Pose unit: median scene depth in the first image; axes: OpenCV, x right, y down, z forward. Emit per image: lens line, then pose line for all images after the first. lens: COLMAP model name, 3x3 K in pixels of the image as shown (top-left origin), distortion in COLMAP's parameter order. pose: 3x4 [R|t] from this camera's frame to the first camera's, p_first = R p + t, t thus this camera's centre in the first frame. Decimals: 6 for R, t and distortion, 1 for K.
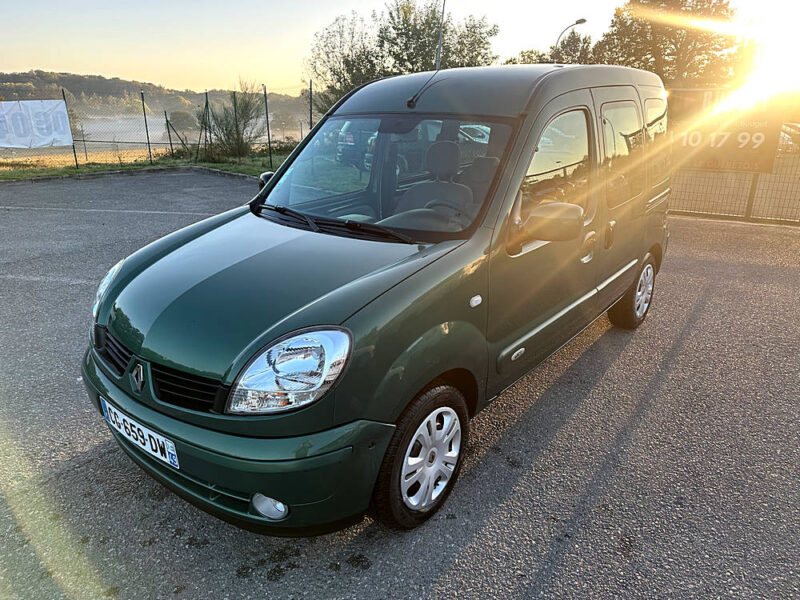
lens RADIAL K [[584.1, 0, 400.0], [0, 584.1, 300.0], [0, 0, 1]] dist [-0.000541, -0.003531]
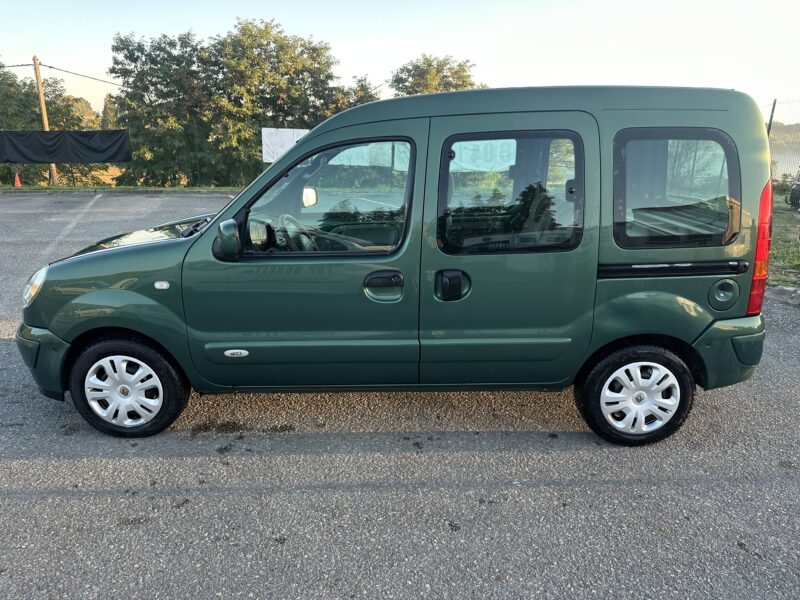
lens RADIAL K [[584.1, 0, 400.0], [0, 584.1, 300.0], [0, 0, 1]] dist [-0.000541, -0.003531]
pose [[0.605960, 0.234670, -0.760094, 1.391097], [-0.271514, 0.959132, 0.079665, -0.205876], [0.747725, 0.158102, 0.644911, 0.571009]]
